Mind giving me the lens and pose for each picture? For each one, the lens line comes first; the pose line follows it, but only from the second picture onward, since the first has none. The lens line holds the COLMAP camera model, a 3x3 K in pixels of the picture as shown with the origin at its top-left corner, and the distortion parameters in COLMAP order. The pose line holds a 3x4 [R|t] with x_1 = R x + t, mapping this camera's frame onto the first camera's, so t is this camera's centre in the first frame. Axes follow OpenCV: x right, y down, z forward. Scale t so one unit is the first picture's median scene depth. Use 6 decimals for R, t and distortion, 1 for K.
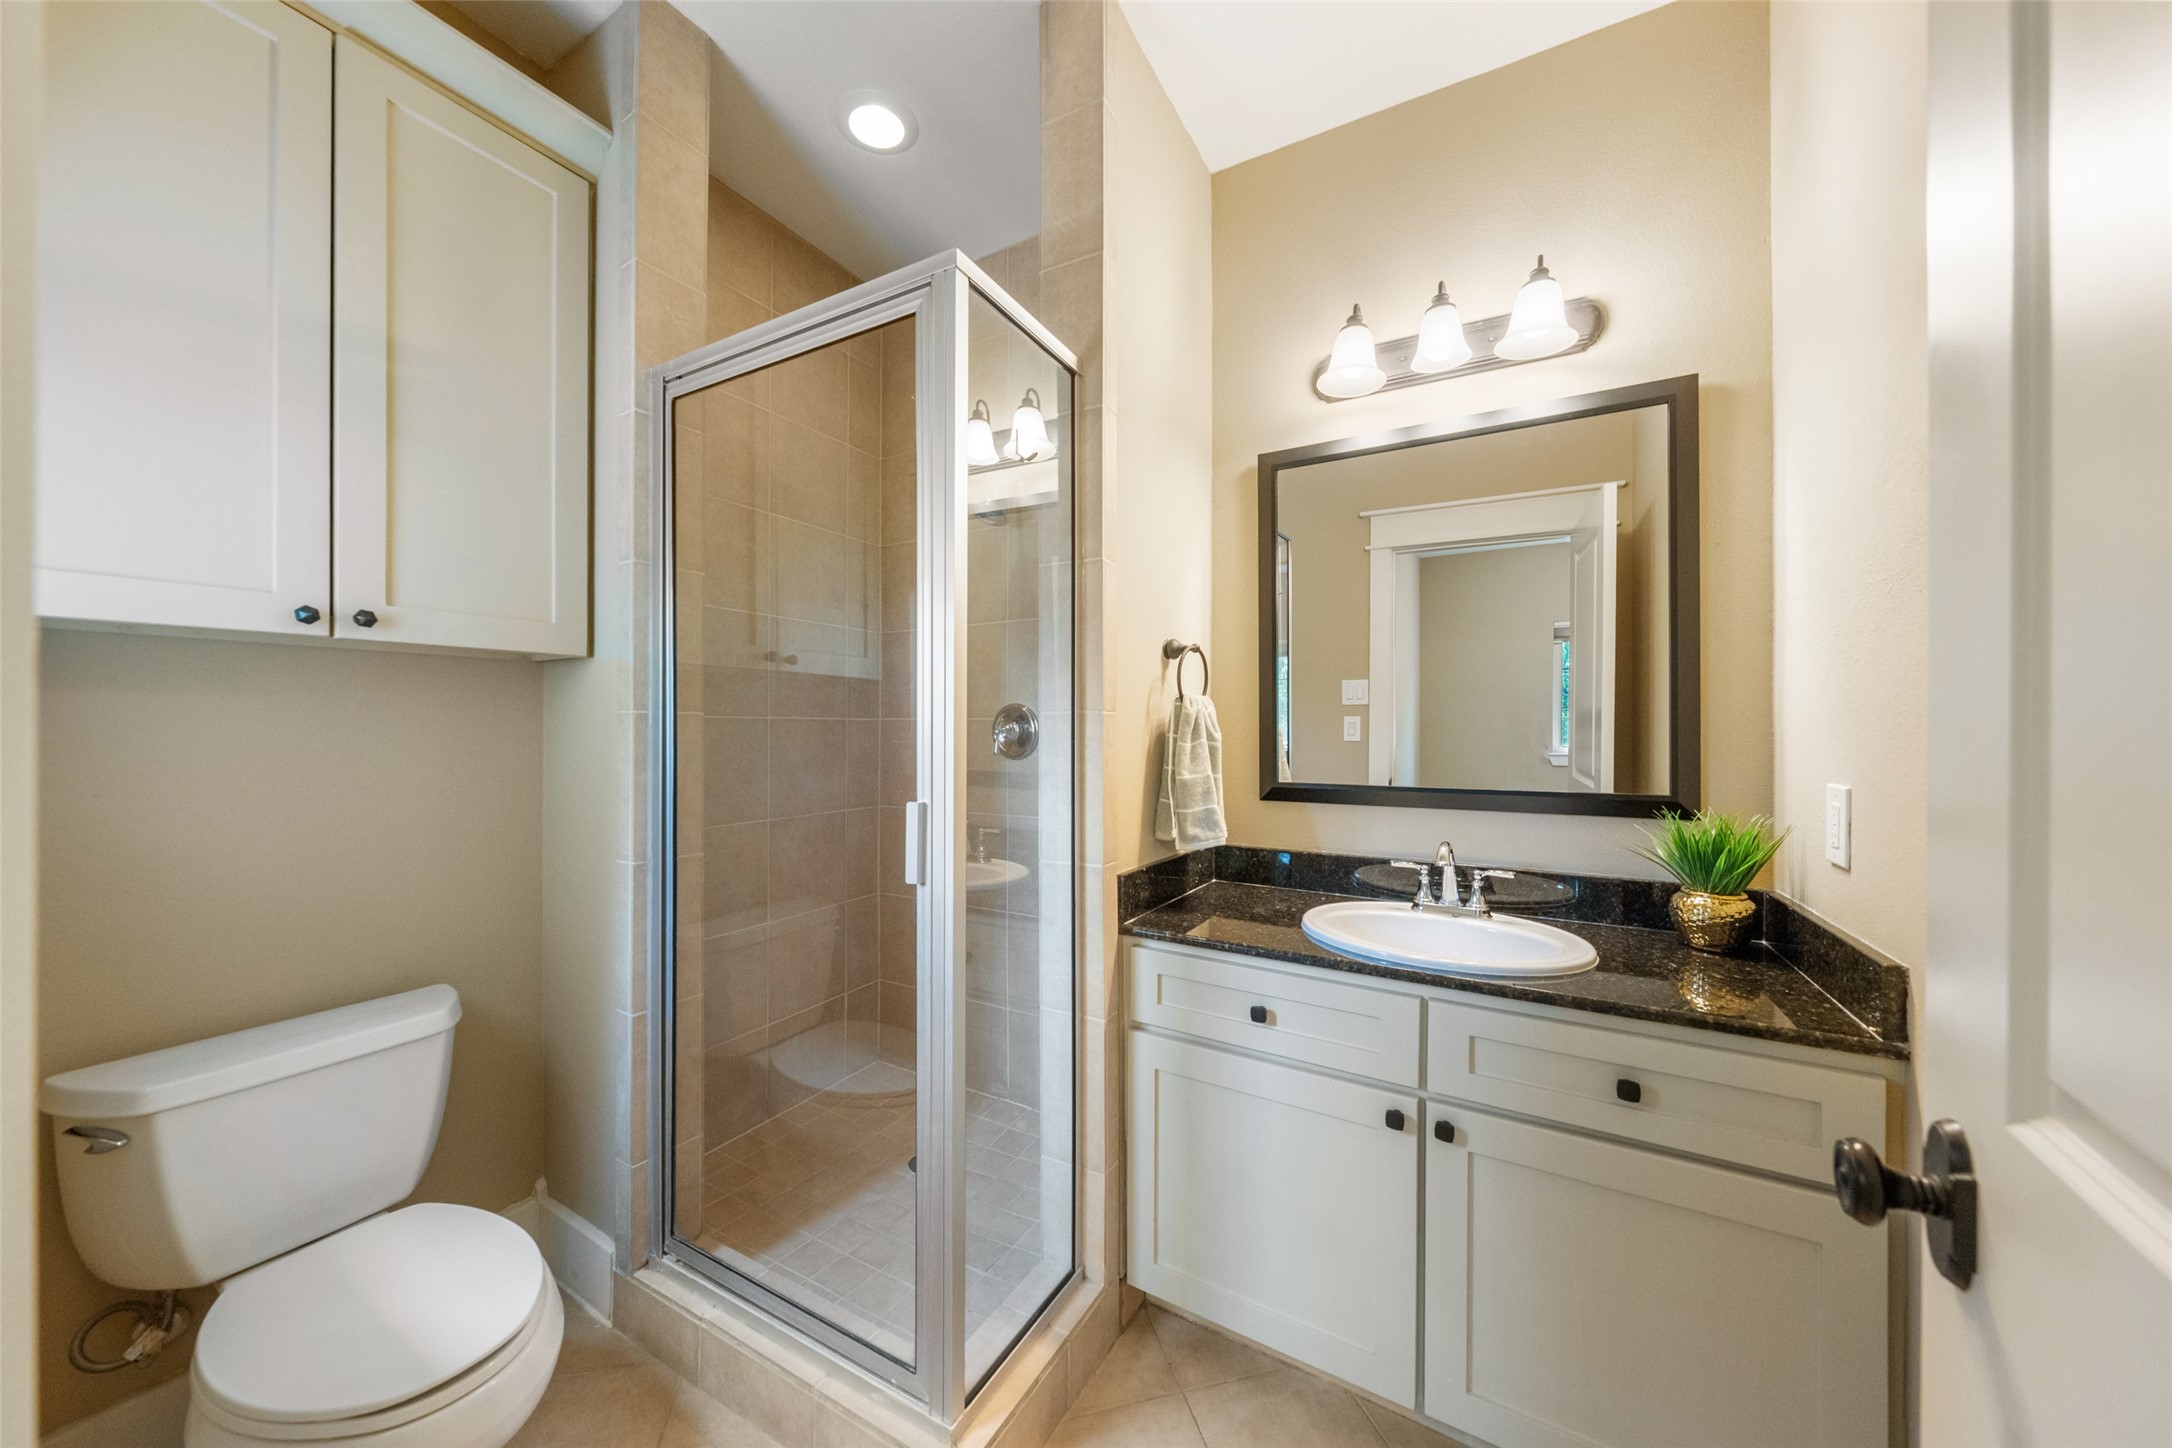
lens RADIAL K [[750.7, 0, 1083.6], [0, 750.7, 729.0], [0, 0, 1]] dist [-0.002335, 0.000282]
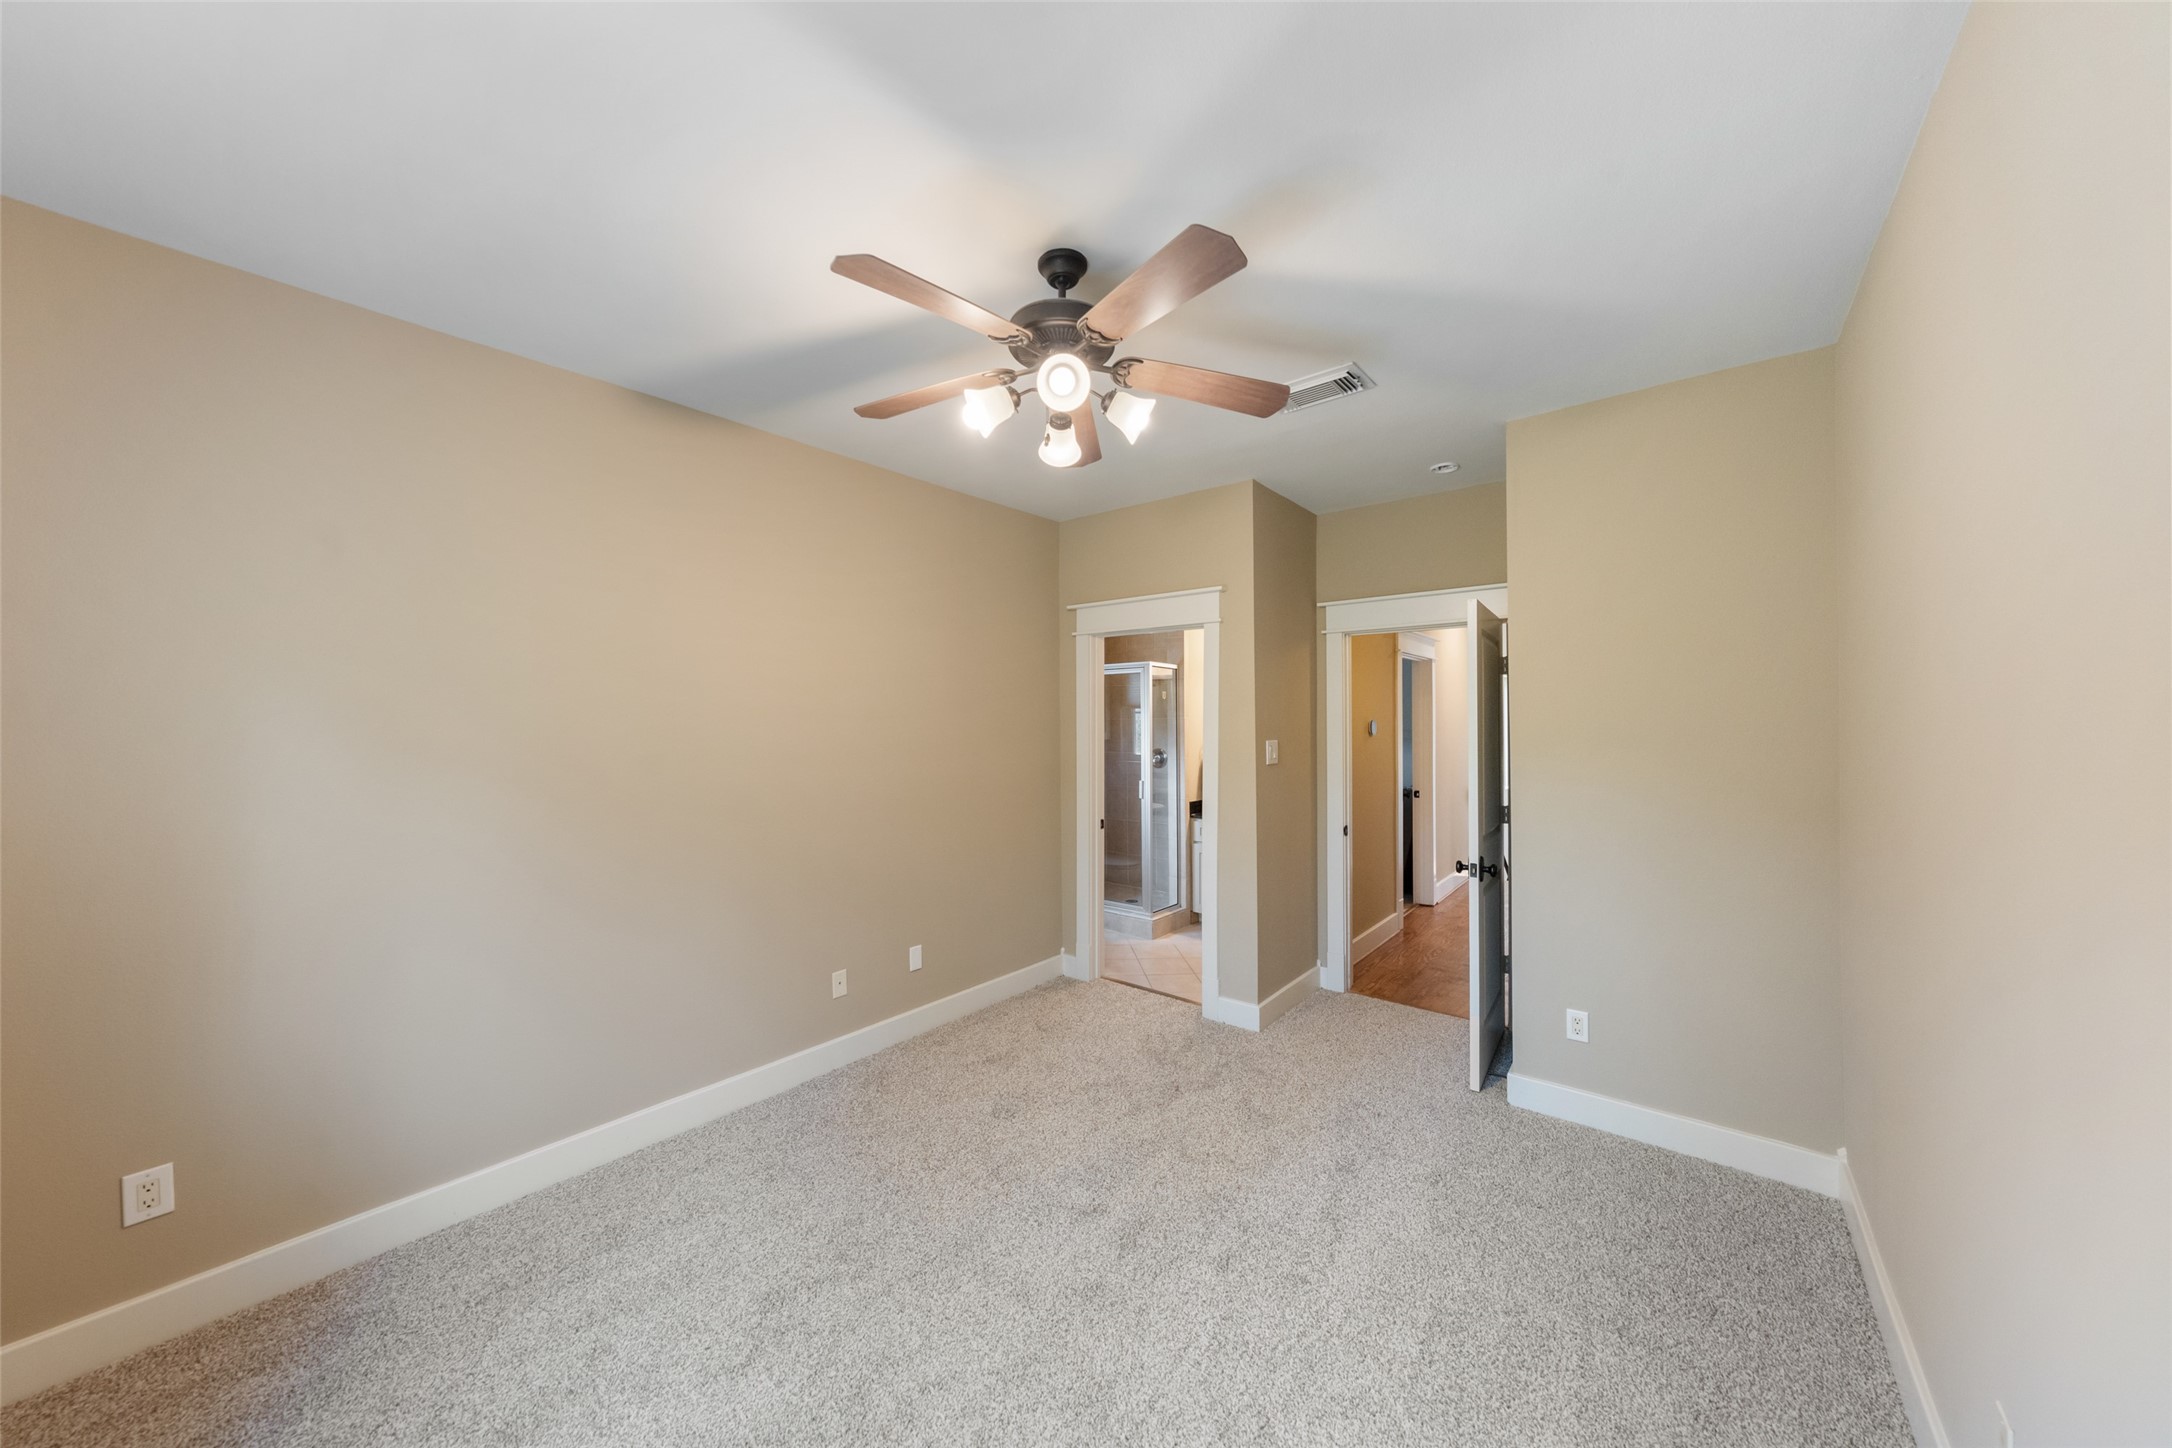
lens RADIAL K [[750.7, 0, 1082.0], [0, 750.7, 722.7], [0, 0, 1]] dist [-0.002335, 0.000282]
pose [[0.988490, -0.006132, -0.151165, 0.072830], [0.005555, 0.999976, -0.004236, -0.158292], [0.151187, 0.003347, 0.988499, -2.390383]]
